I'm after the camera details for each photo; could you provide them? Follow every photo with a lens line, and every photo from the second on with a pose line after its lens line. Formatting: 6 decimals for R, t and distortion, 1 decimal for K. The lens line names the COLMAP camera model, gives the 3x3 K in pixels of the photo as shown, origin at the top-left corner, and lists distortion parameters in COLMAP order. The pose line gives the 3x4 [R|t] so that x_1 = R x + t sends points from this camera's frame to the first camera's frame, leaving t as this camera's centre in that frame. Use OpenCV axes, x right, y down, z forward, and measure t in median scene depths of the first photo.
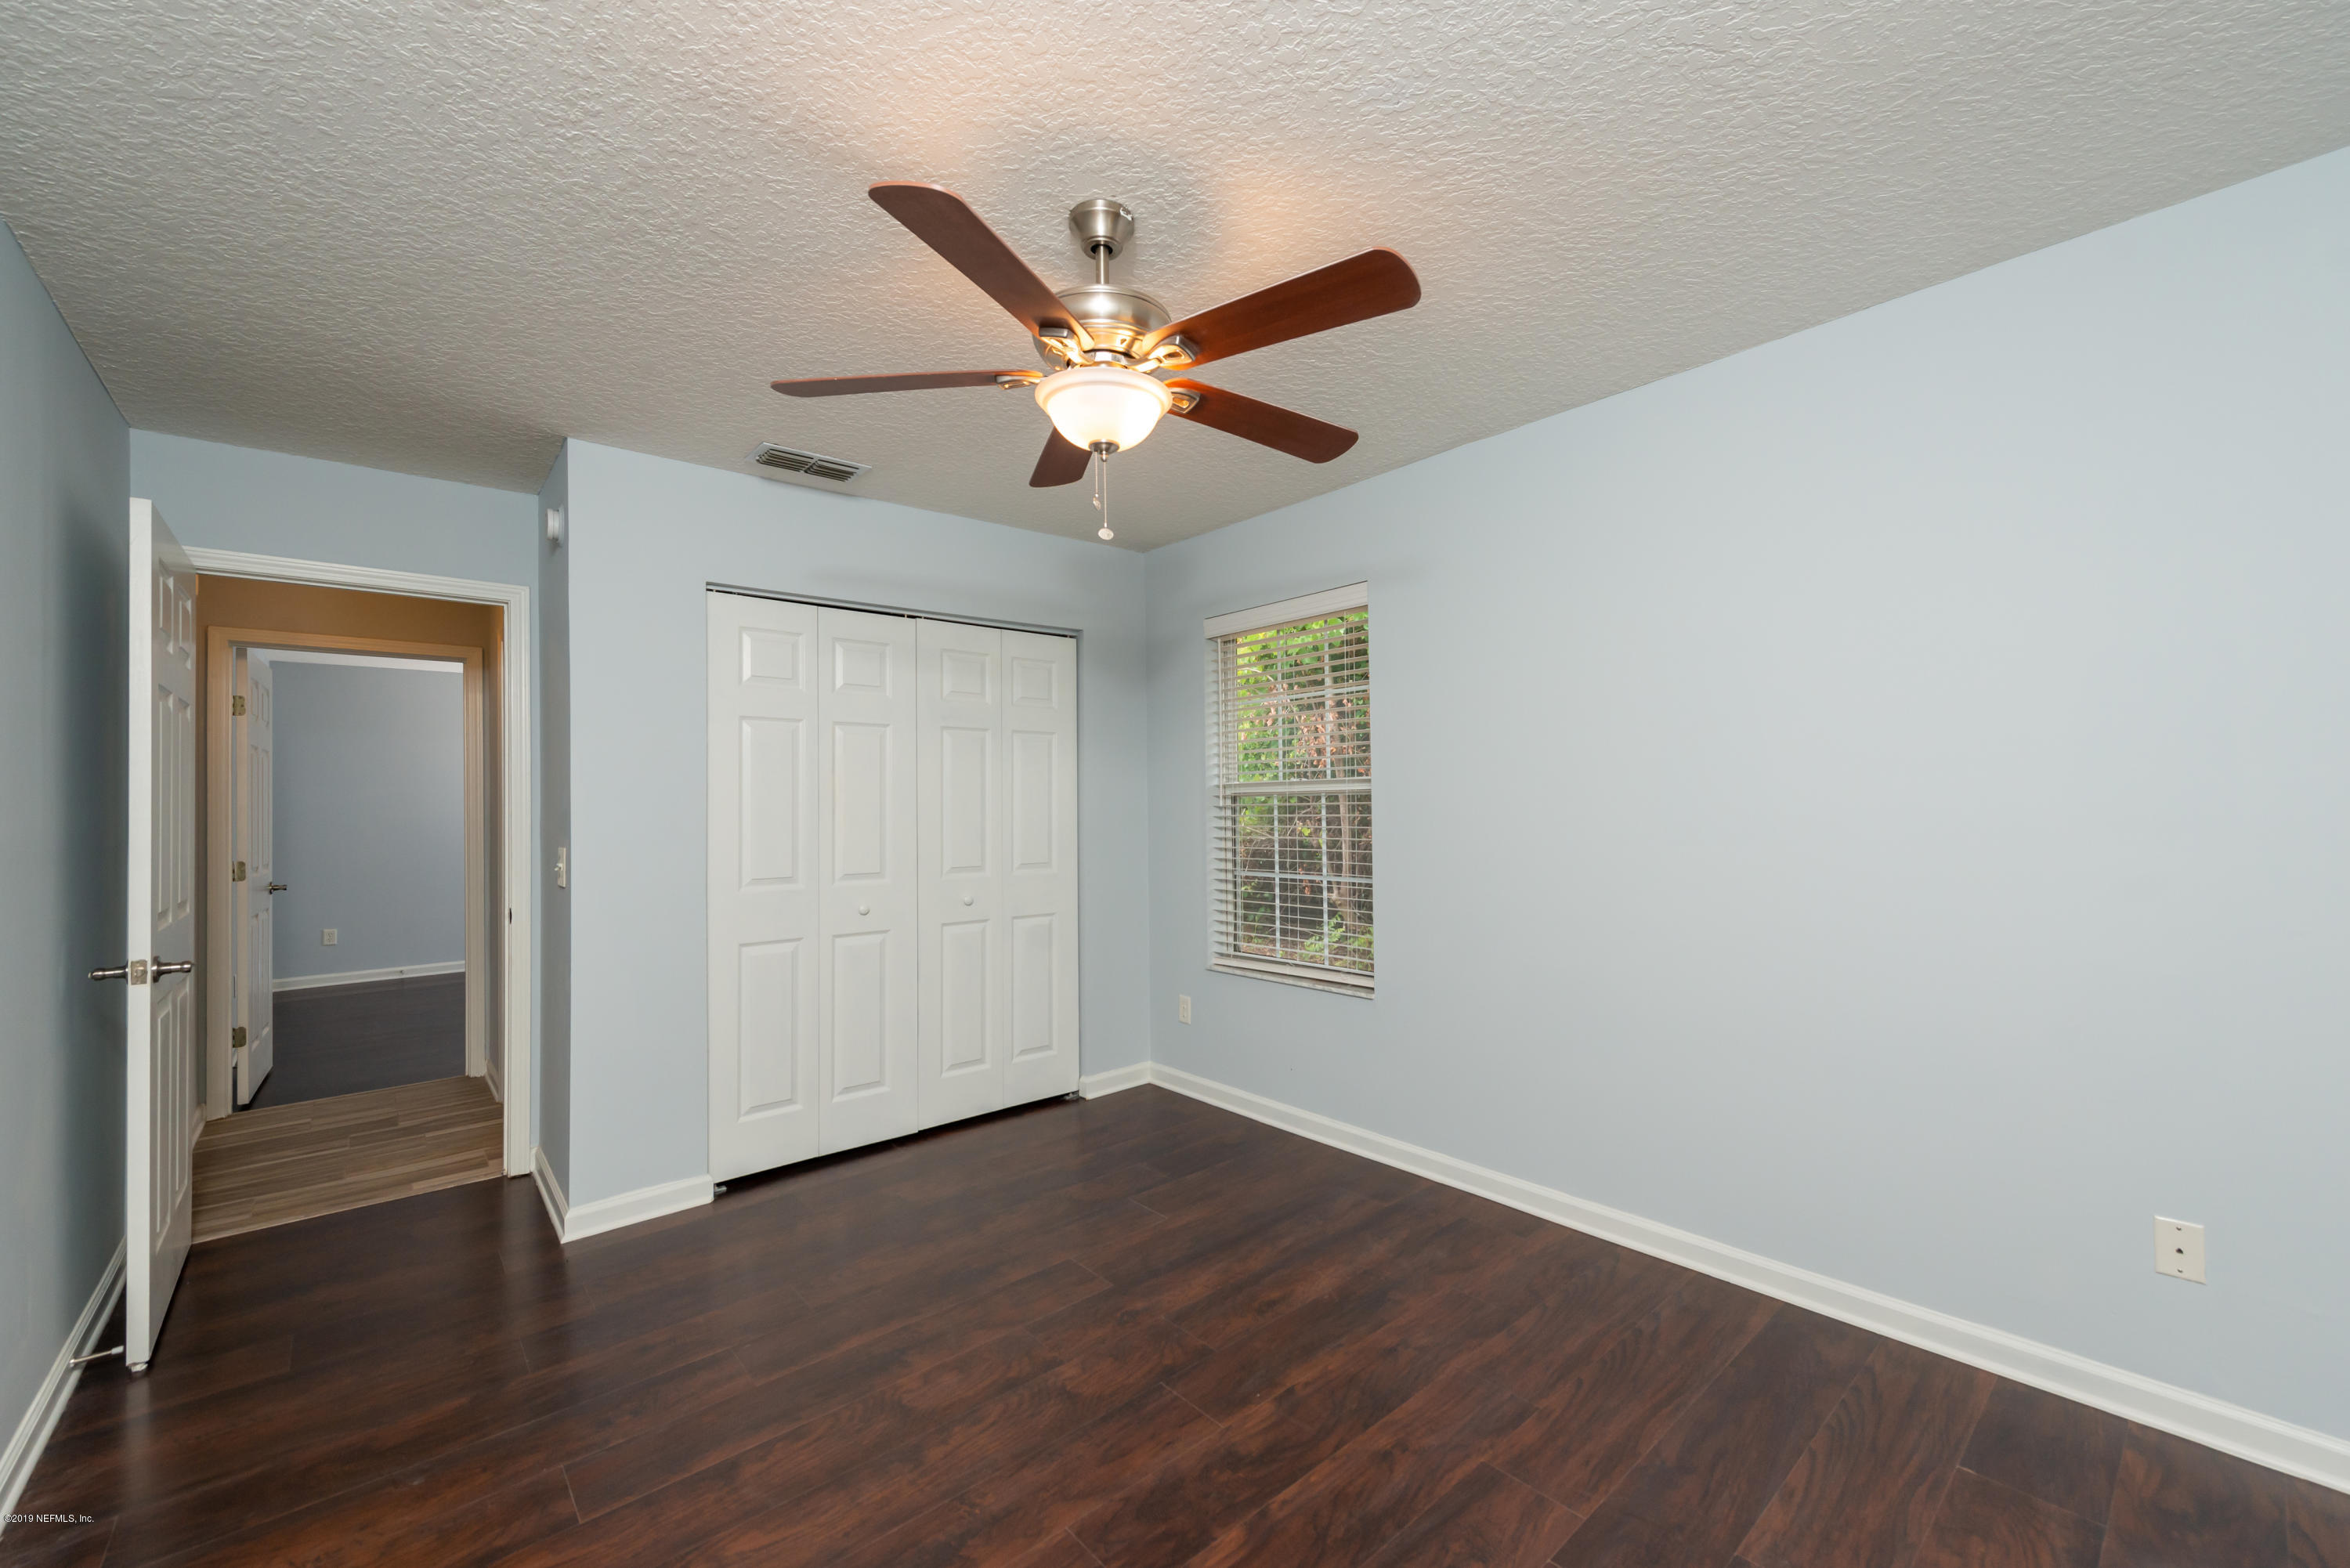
lens RADIAL K [[932.8, 0, 1182.0], [0, 932.8, 794.3], [0, 0, 1]] dist [0.024165, -0.000062]
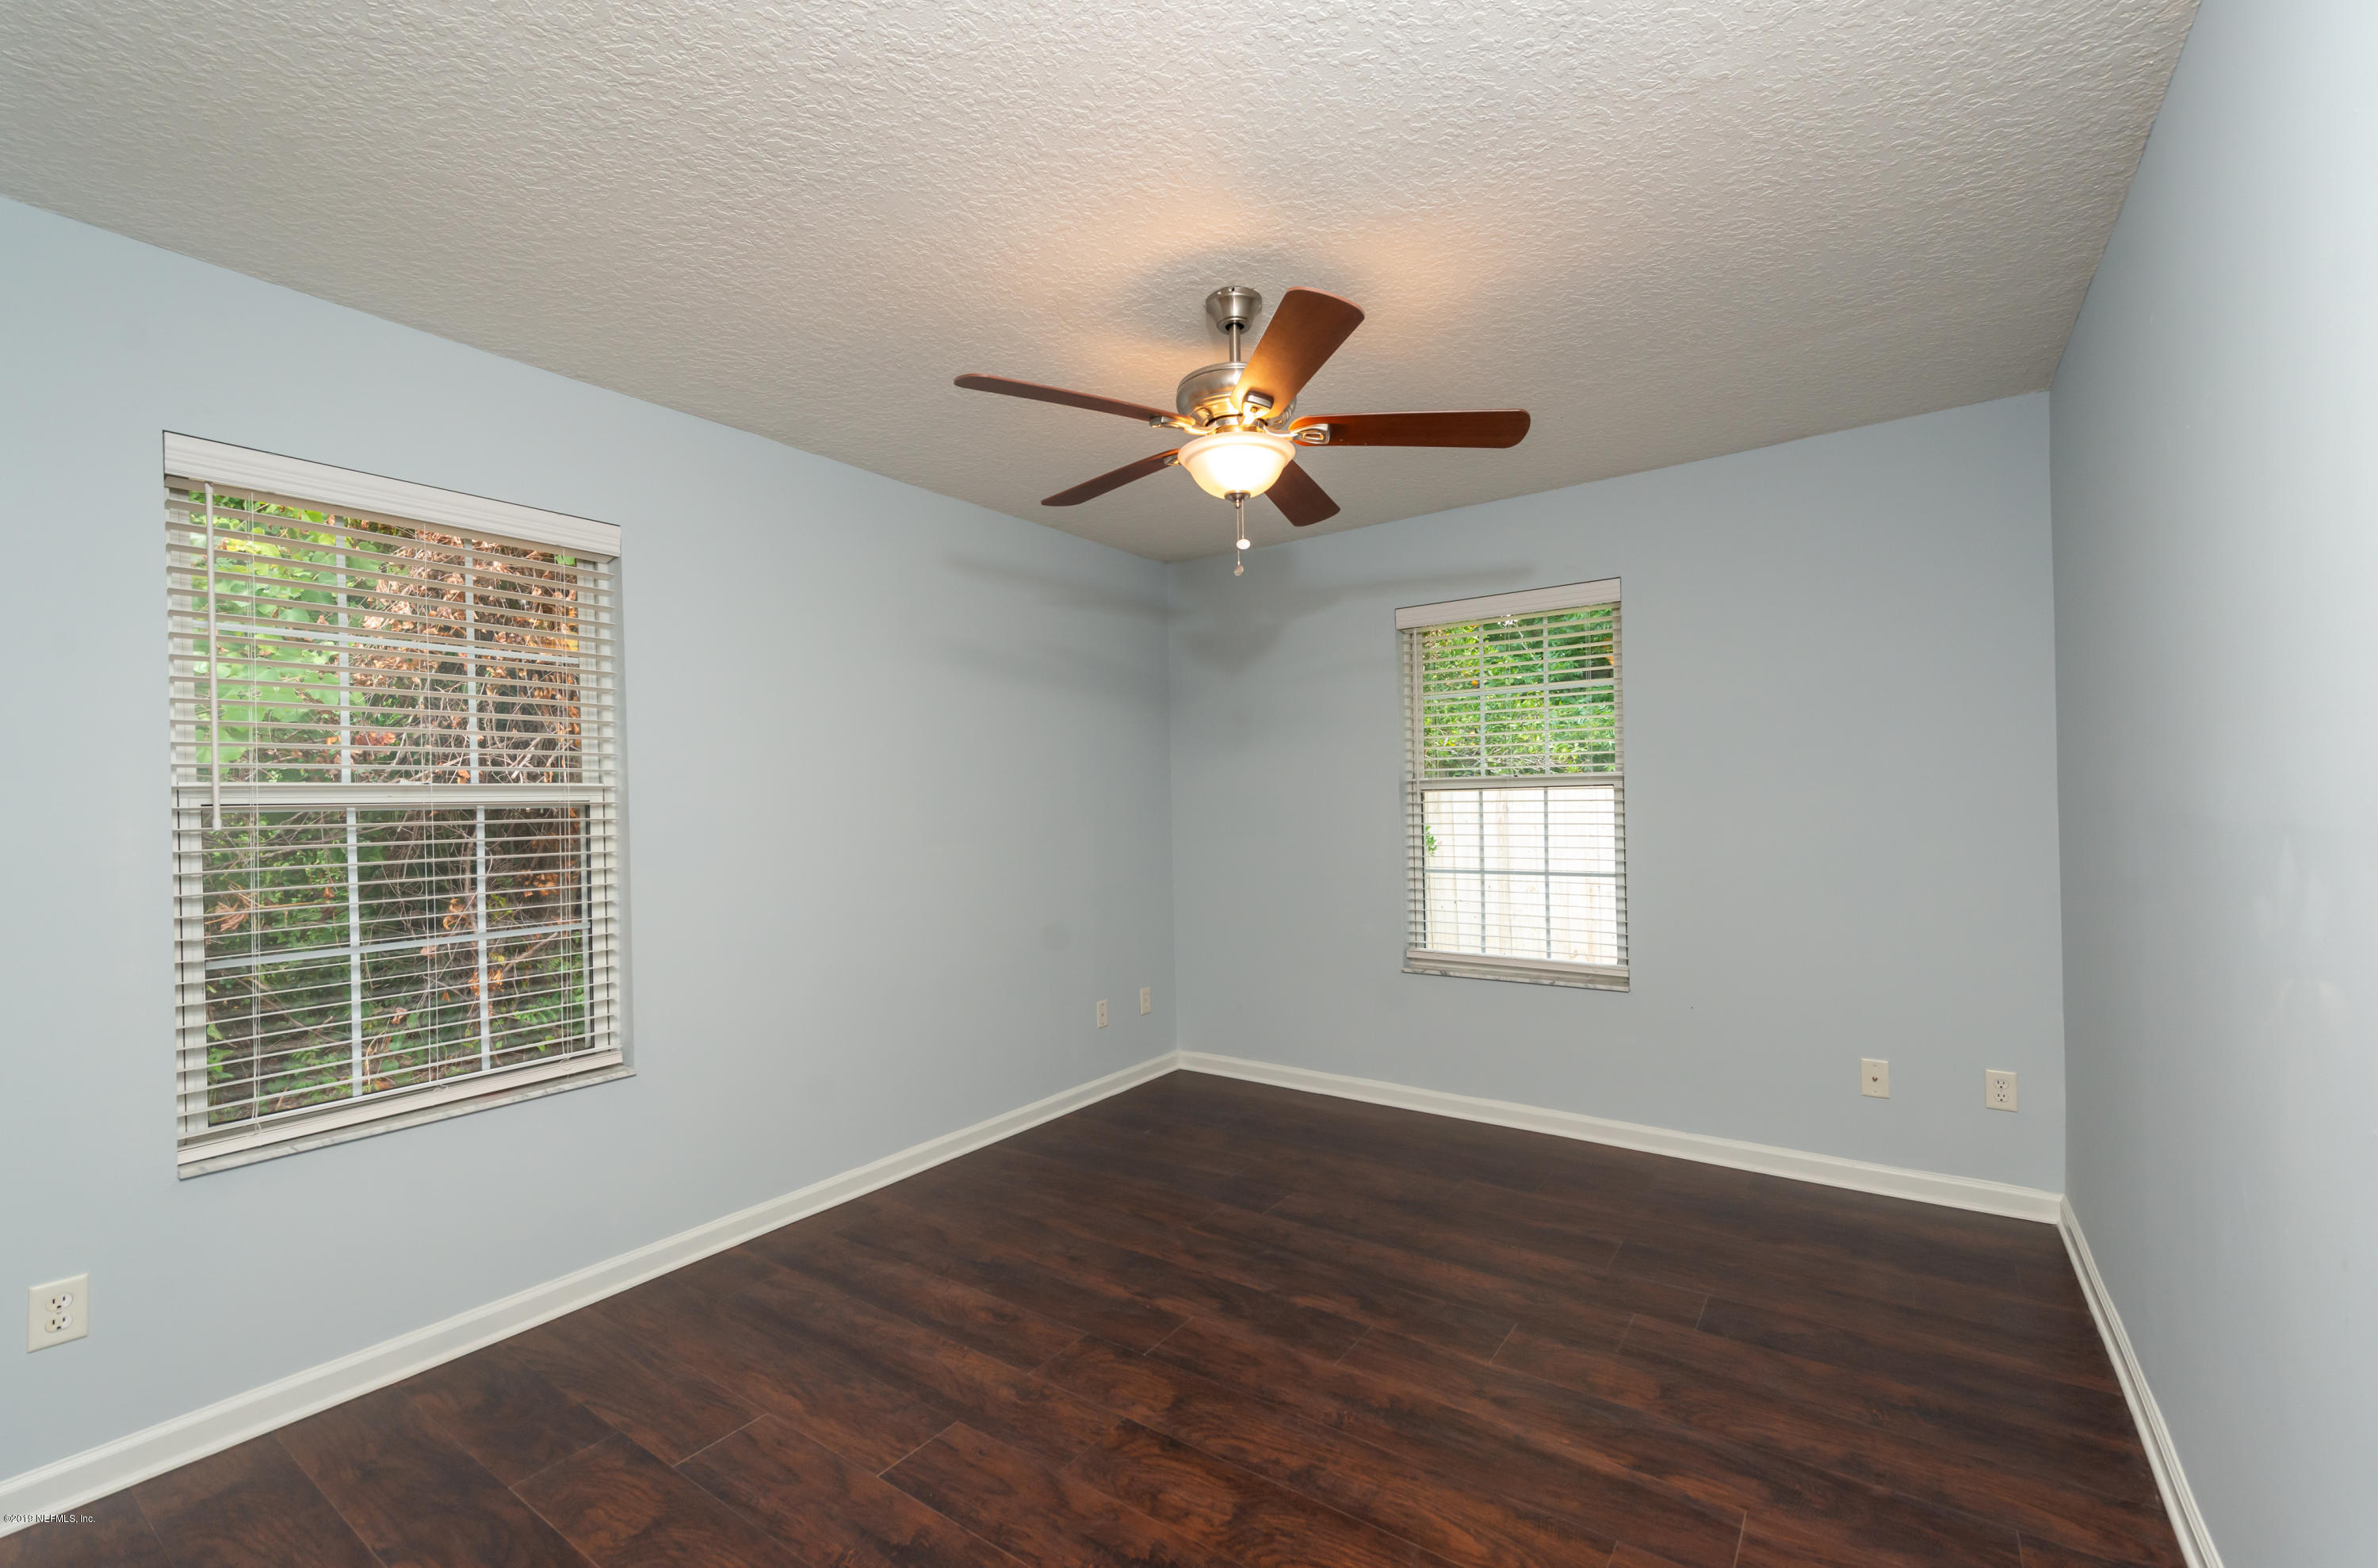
lens RADIAL K [[990.4, 0, 1189.0], [0, 990.4, 784.0], [0, 0, 1]] dist [0.009907, -0.000225]
pose [[-0.230782, 0.043771, 0.972020, -1.251210], [0.019849, 0.998992, -0.040273, 0.042783], [-0.972803, 0.010000, -0.231418, 1.327612]]
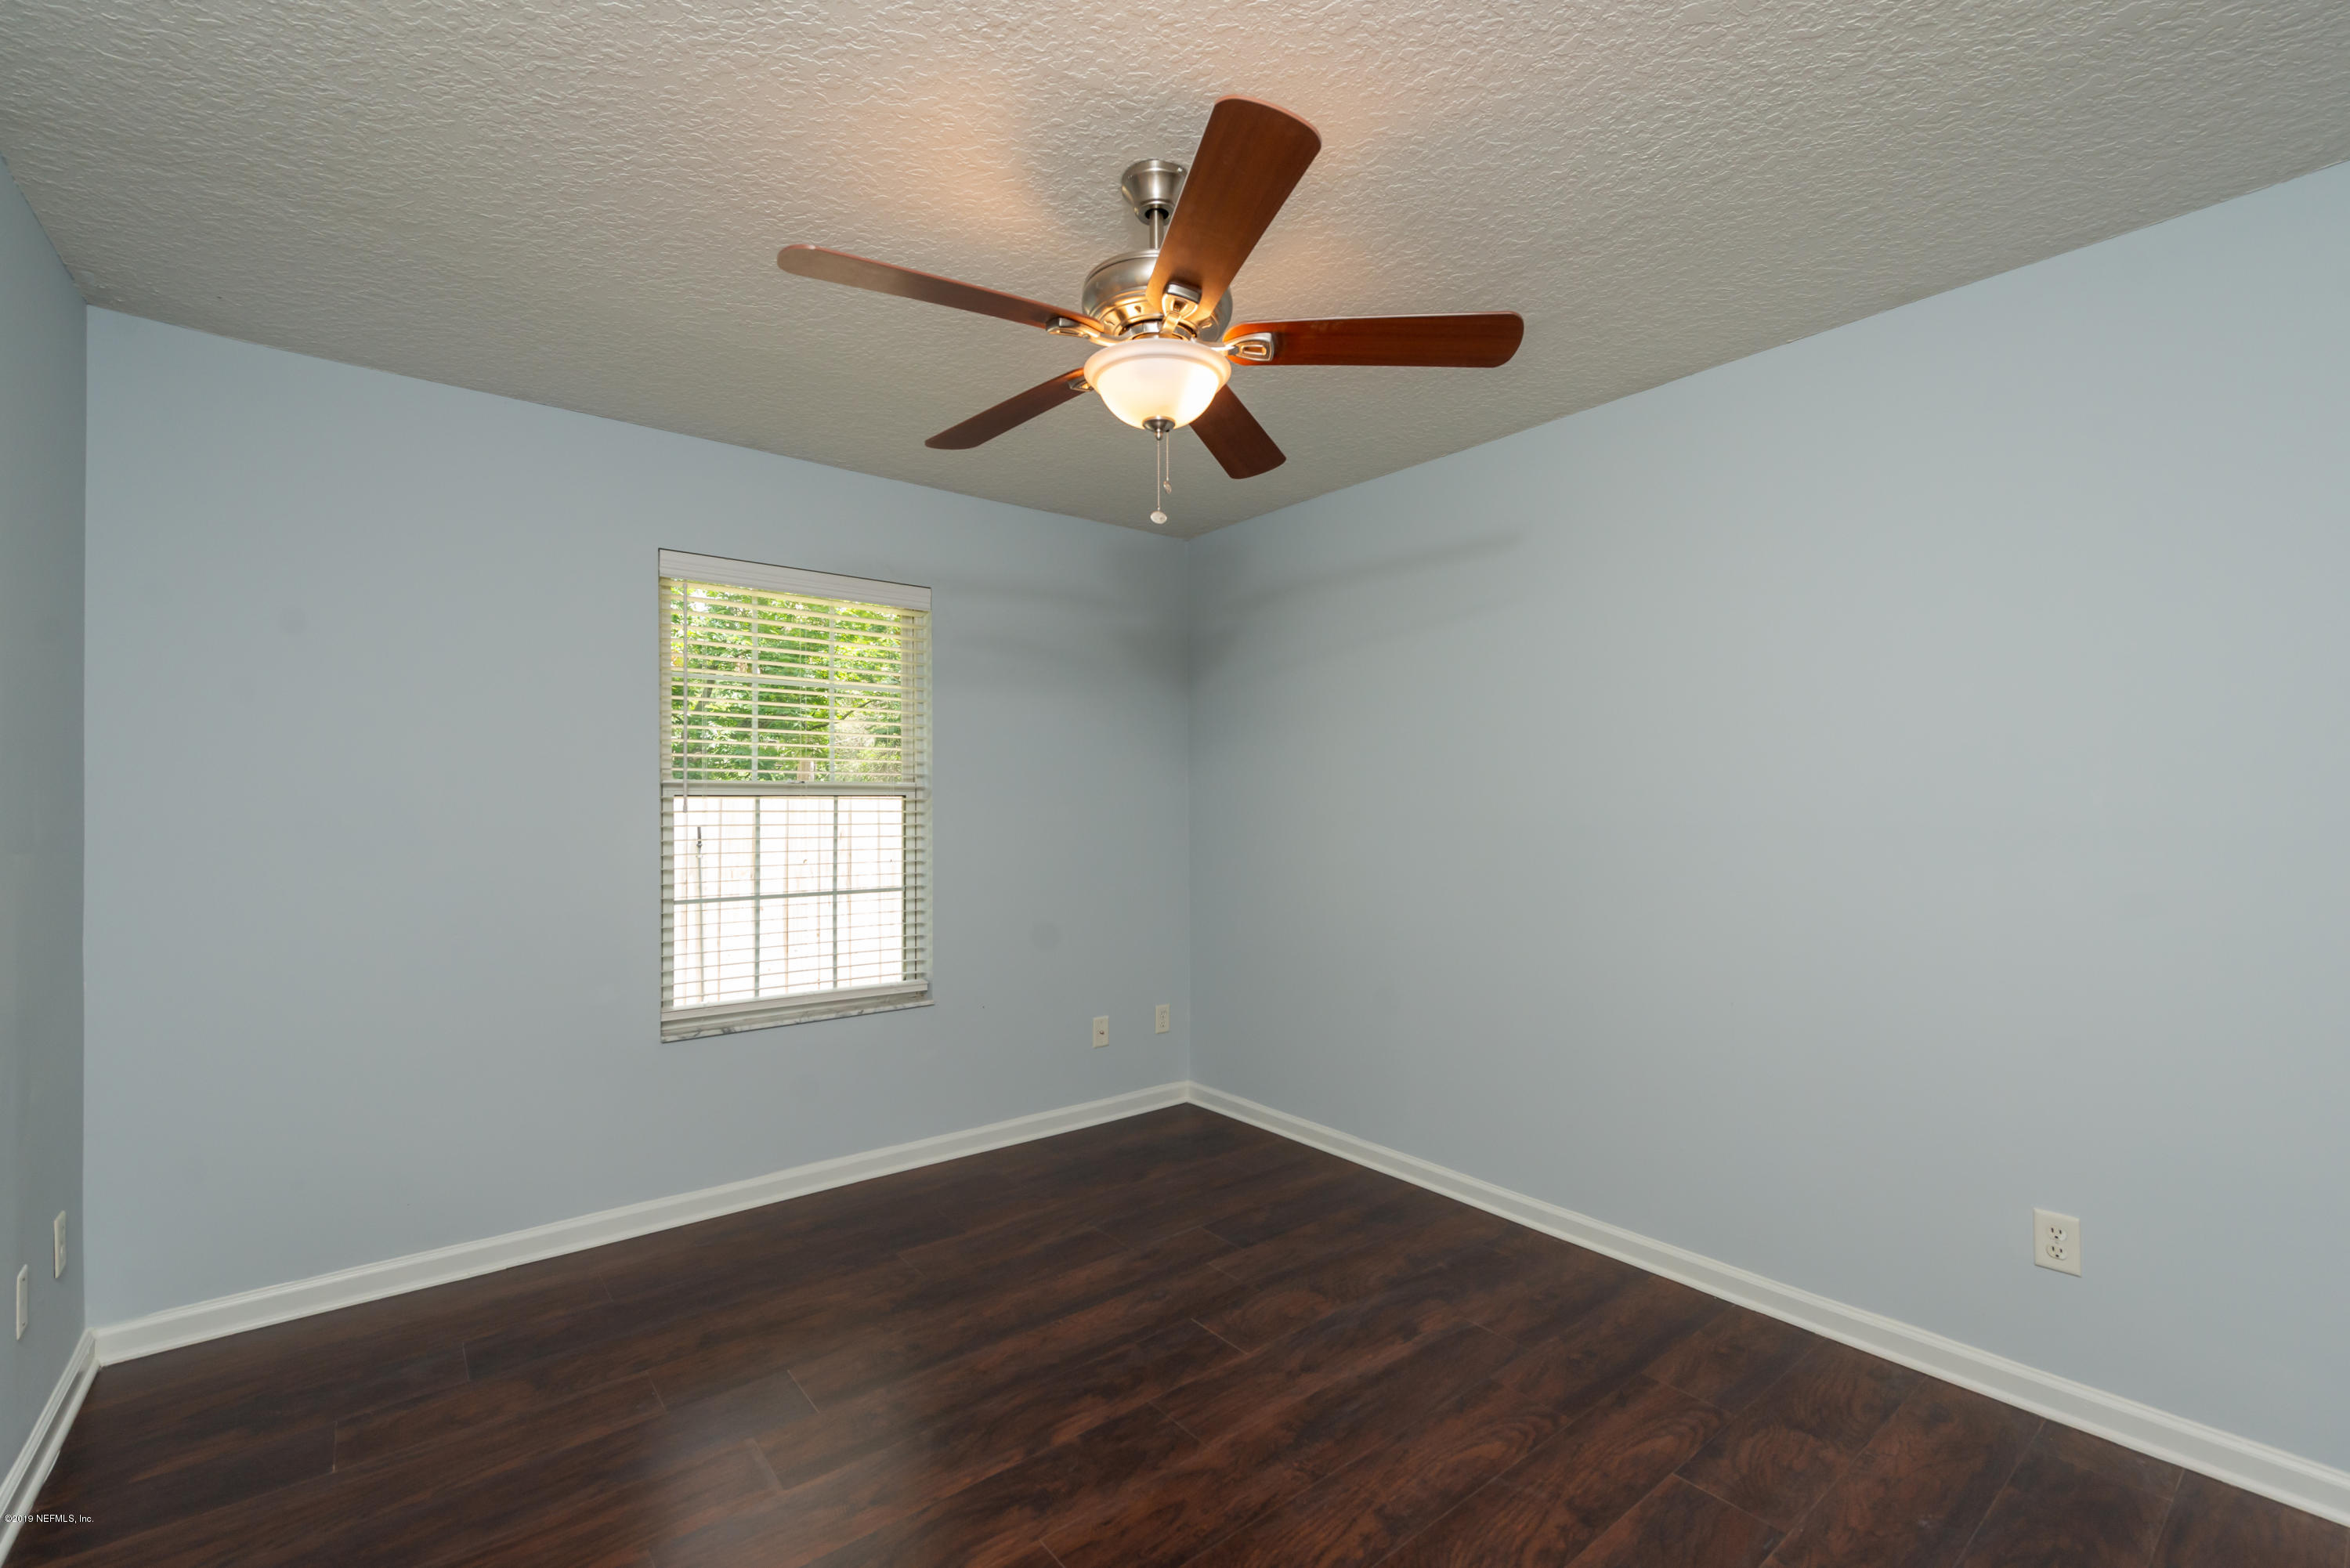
lens RADIAL K [[1000.8, 0, 1184.2], [0, 1000.8, 791.2], [0, 0, 1]] dist [0.022697, -0.000361]
pose [[-0.999095, 0.021779, 0.036533, -0.136630], [0.021158, 0.999626, -0.017308, 0.017864], [-0.036896, -0.016519, -0.999183, 1.965911]]
